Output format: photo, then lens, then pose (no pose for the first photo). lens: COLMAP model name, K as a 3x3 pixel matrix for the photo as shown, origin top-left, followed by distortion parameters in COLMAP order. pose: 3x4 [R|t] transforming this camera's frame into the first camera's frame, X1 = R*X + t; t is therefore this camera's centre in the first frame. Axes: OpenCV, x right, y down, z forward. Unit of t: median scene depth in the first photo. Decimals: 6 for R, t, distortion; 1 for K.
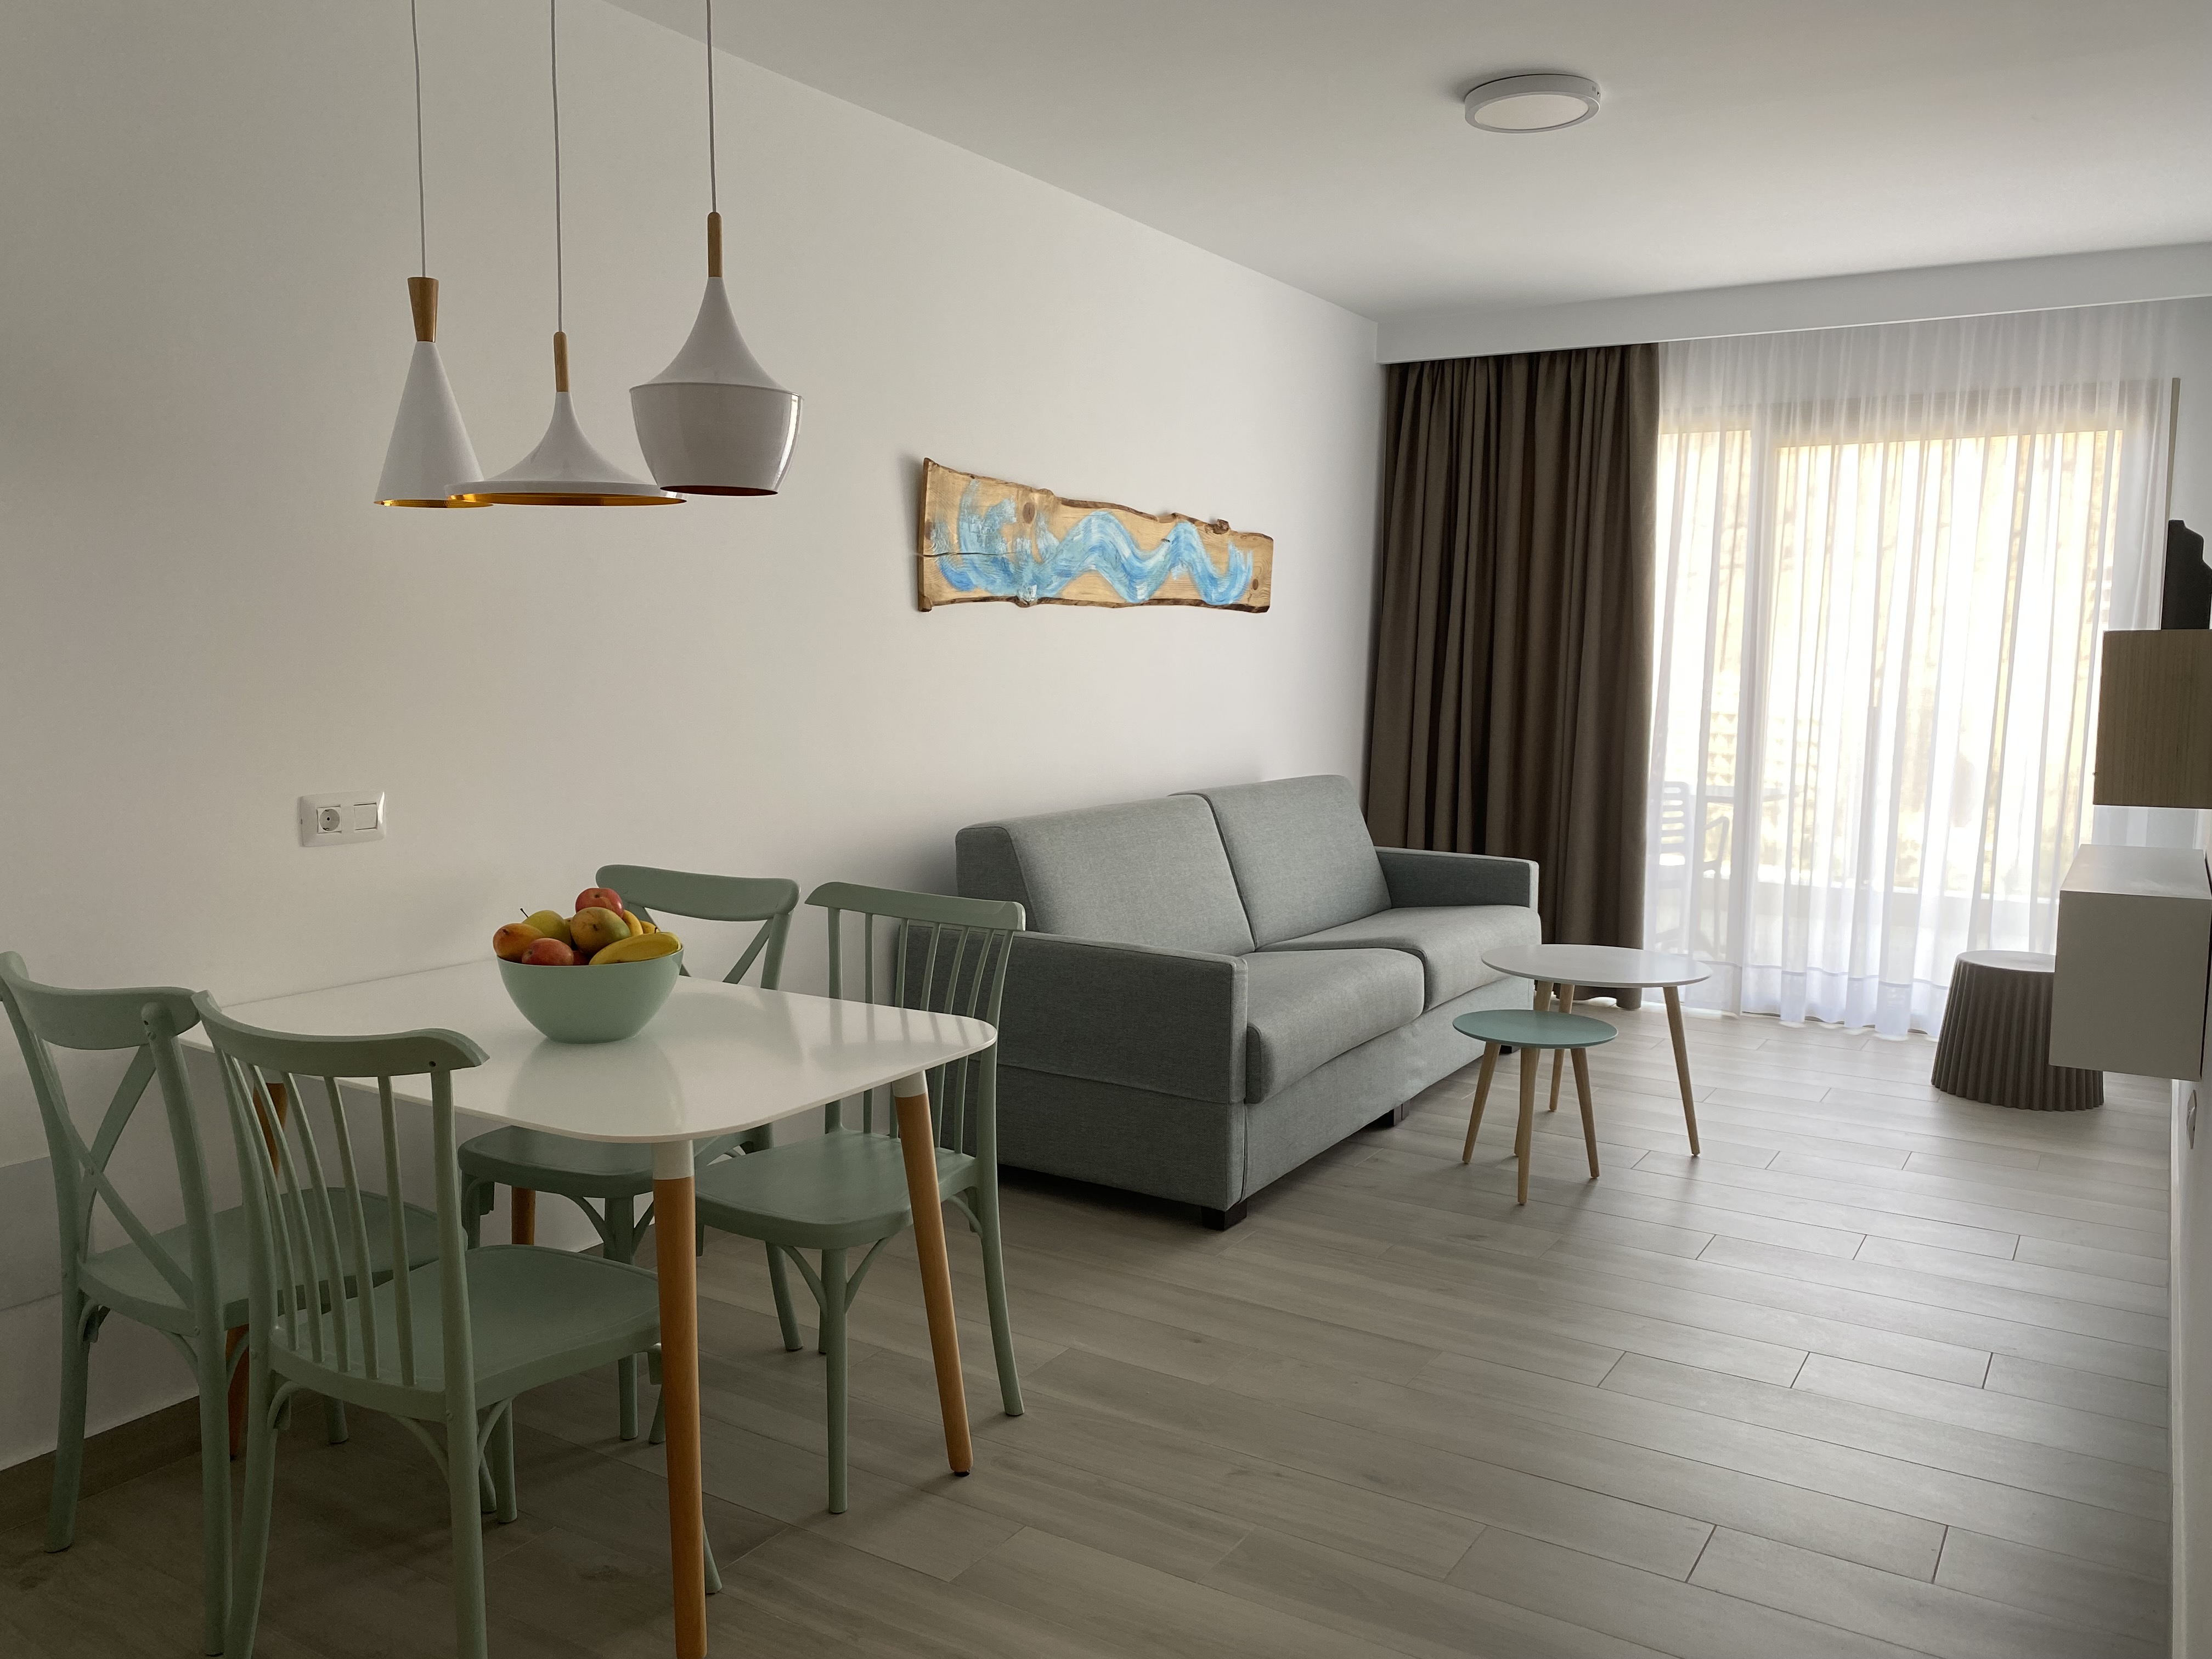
lens RADIAL K [[1670.1, 0, 1107.8], [0, 1670.1, 835.3], [0, 0, 1]] dist [0.006966, 0.000797]
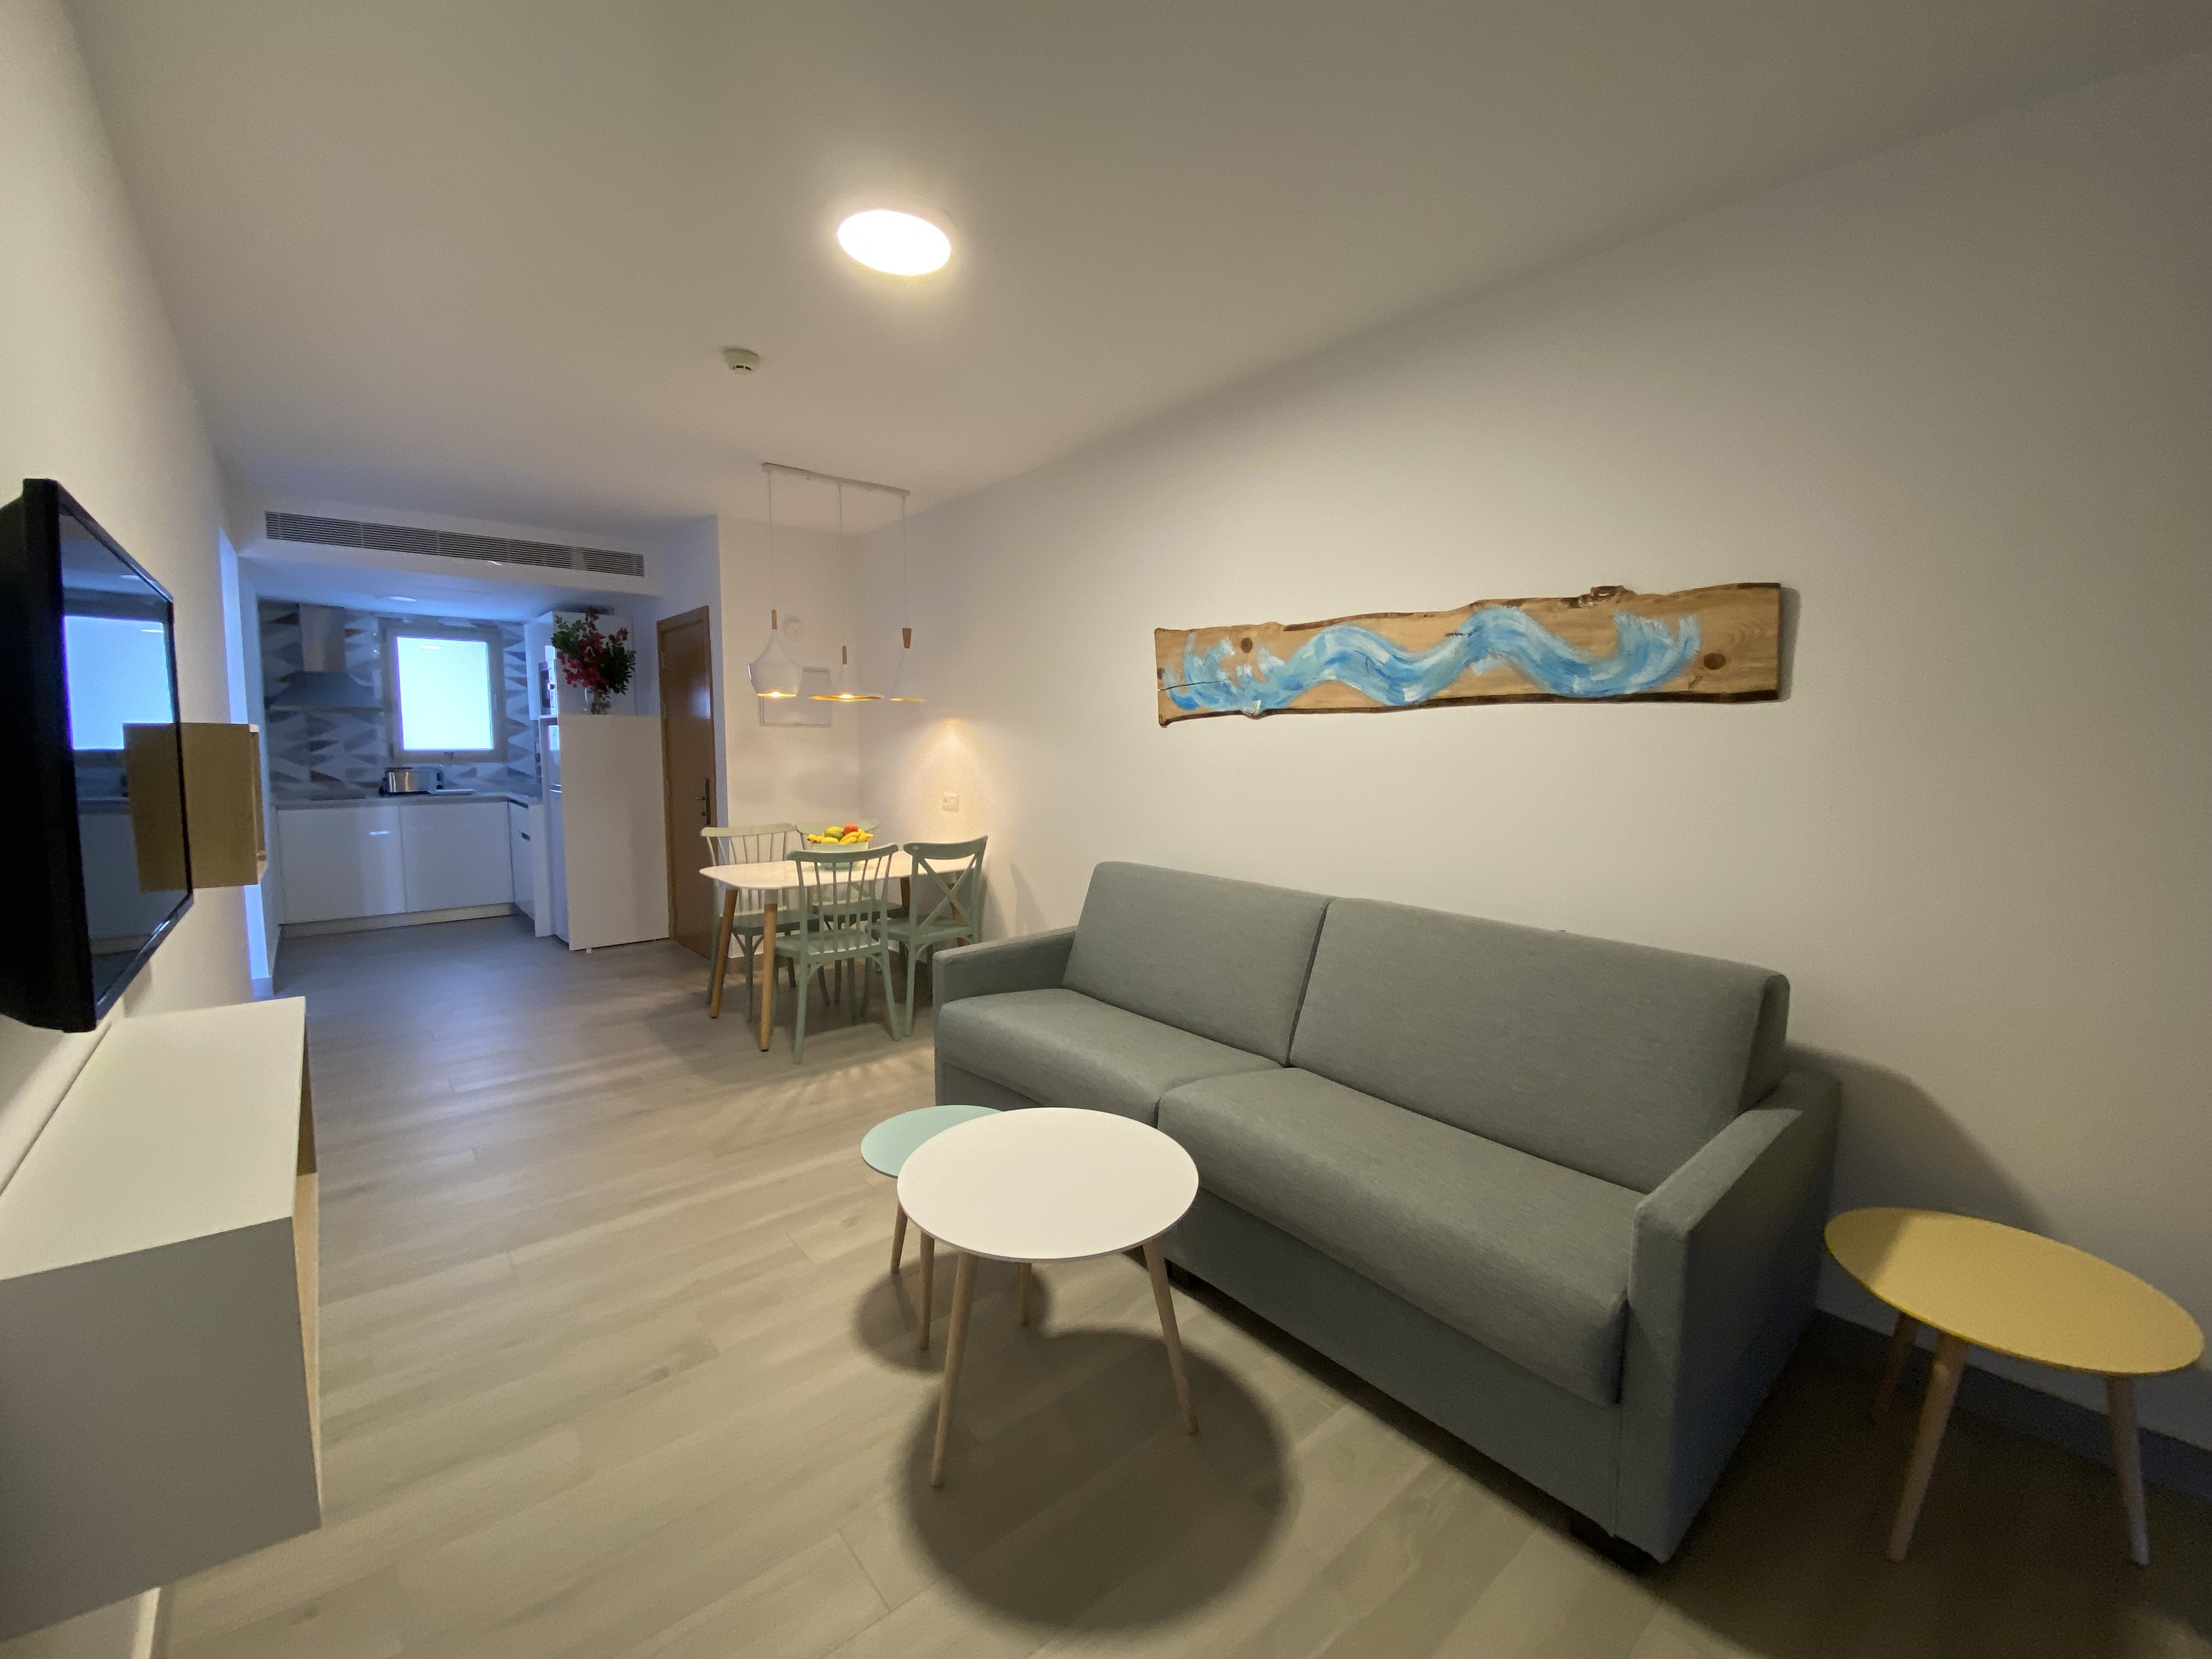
lens RADIAL K [[913.7, 0, 1090.8], [0, 913.7, 811.8], [0, 0, 1]] dist [0.000212, -0.001286]
pose [[-0.289440, 0.063036, -0.955118, 0.603493], [-0.112339, 0.988696, 0.099295, -0.110491], [0.950581, 0.136037, -0.279087, 0.994219]]
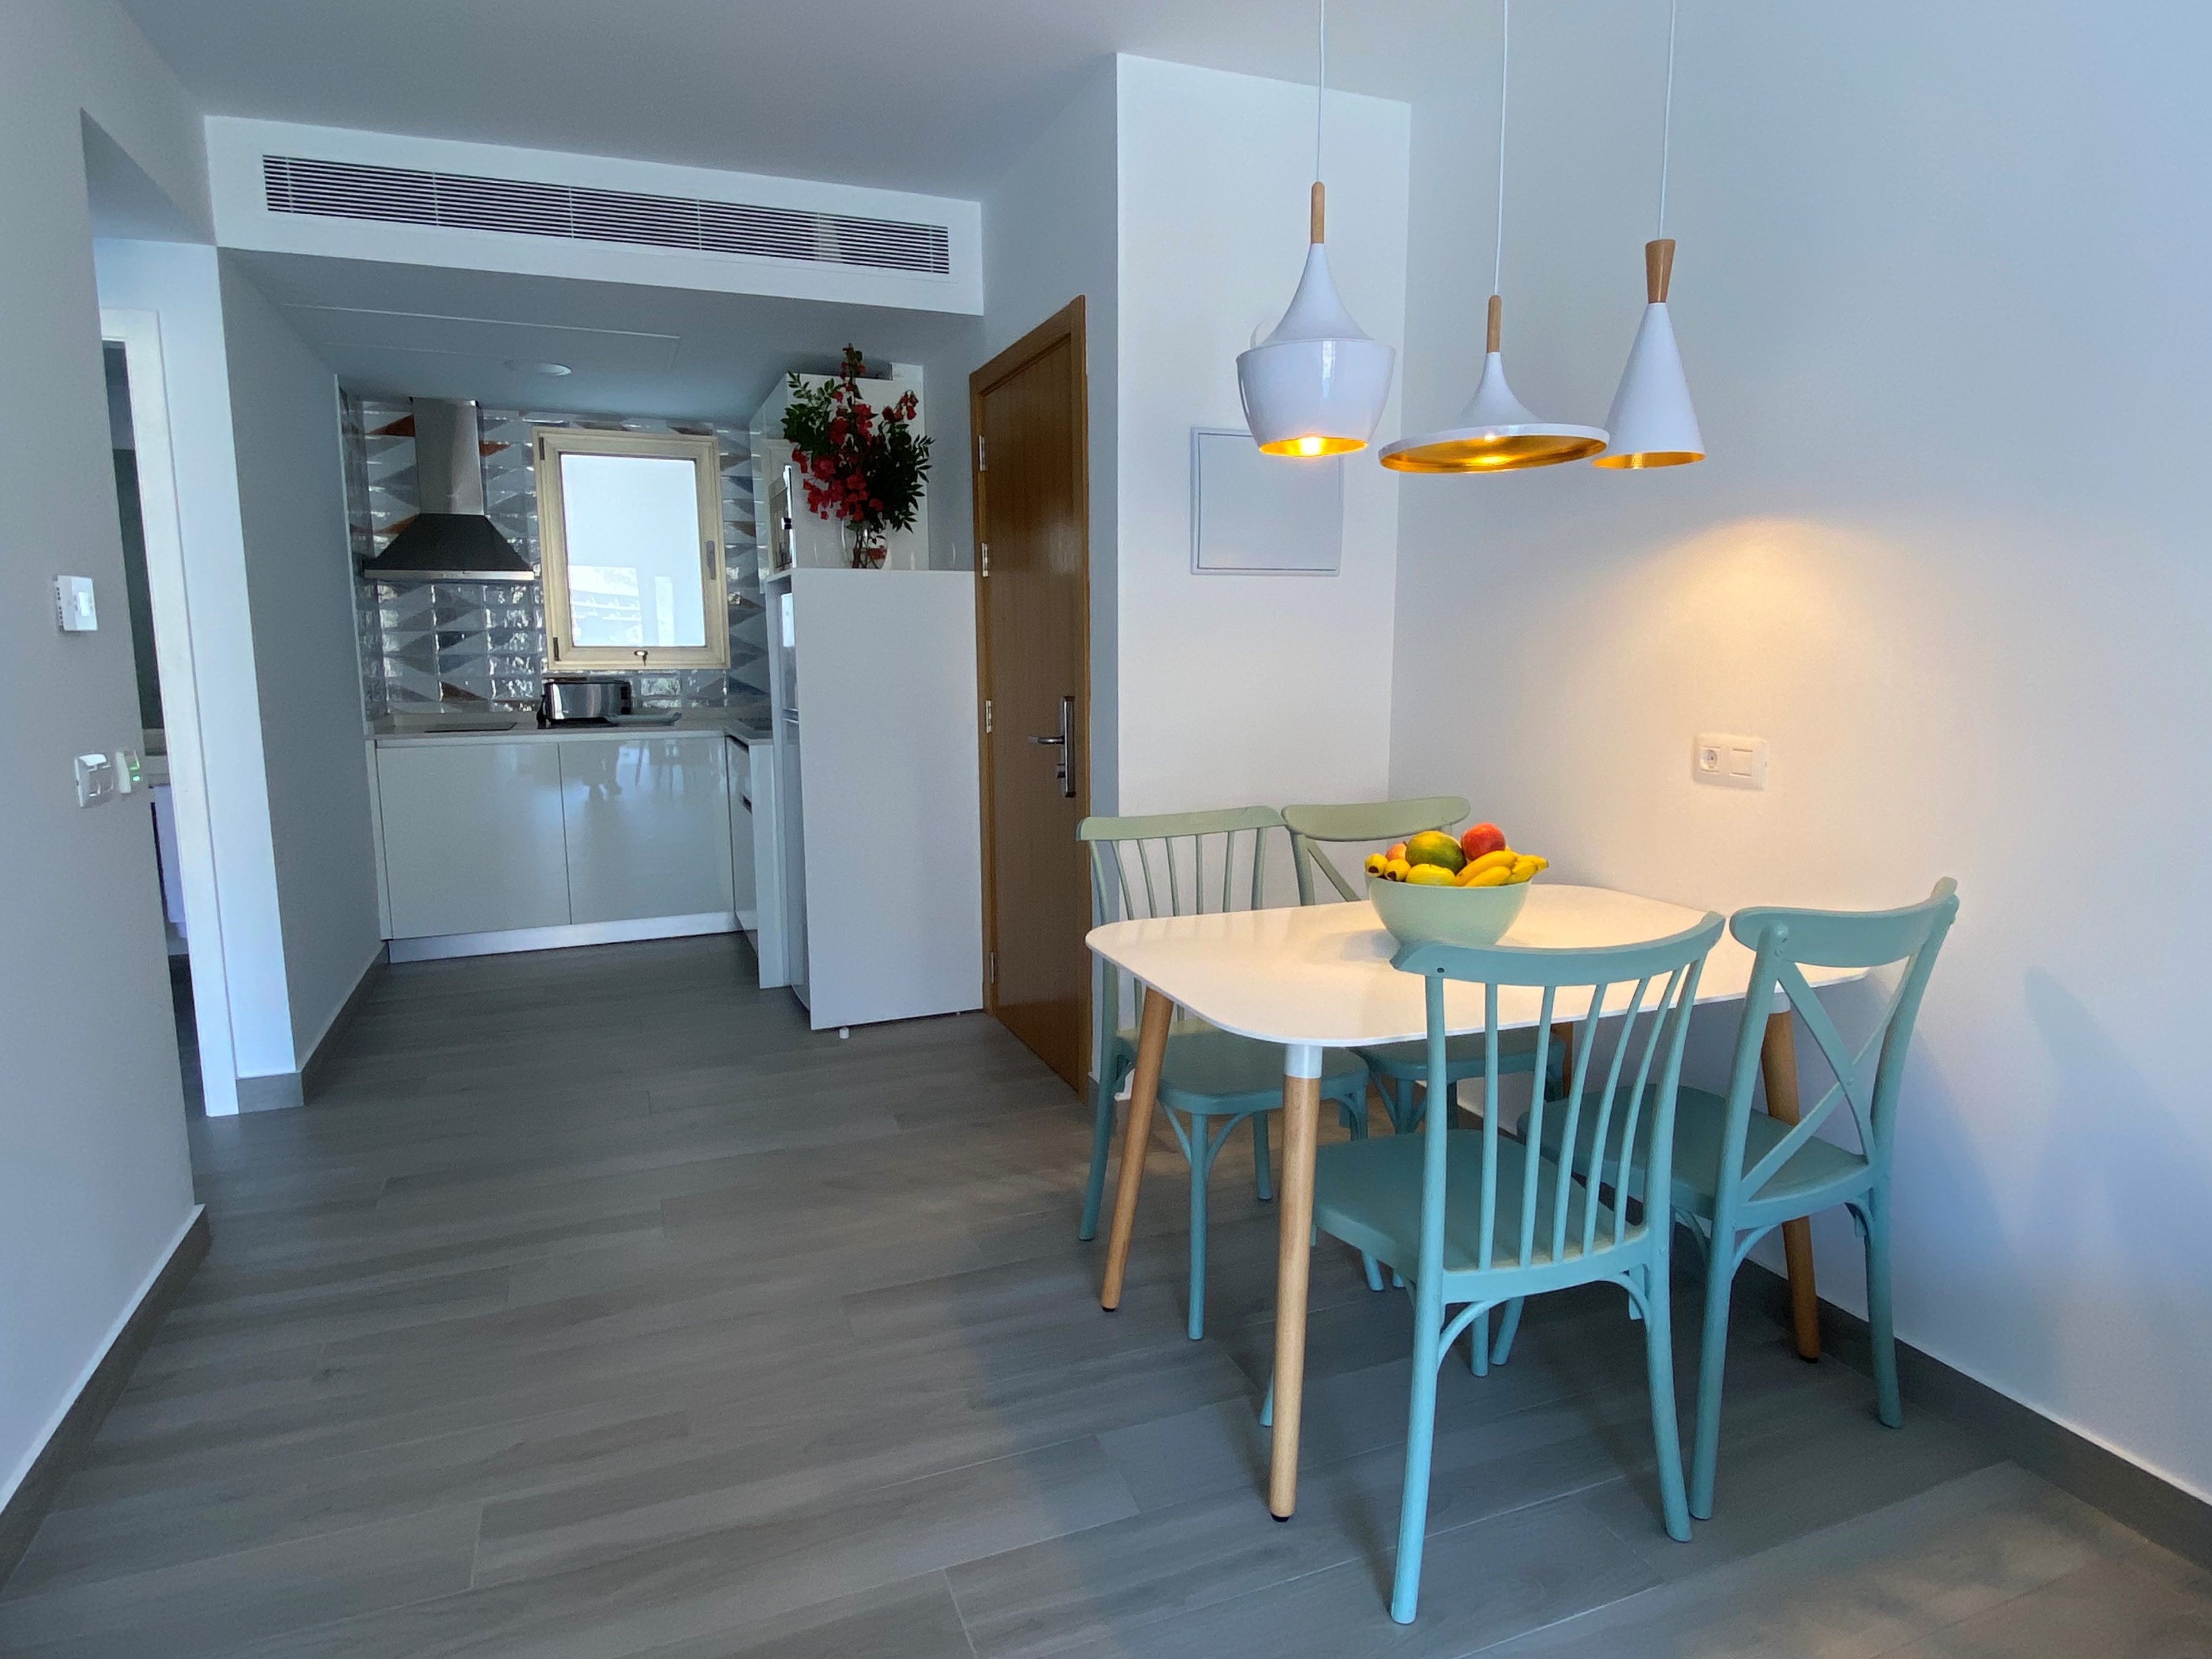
lens RADIAL K [[1210.4, 0, 1044.9], [0, 1210.4, 835.8], [0, 0, 1]] dist [-0.028154, -0.010719]
pose [[-0.606899, 0.114532, -0.786484, 0.209387], [-0.086487, 0.974169, 0.208602, -0.049815], [0.790059, 0.194622, -0.581316, 0.618949]]
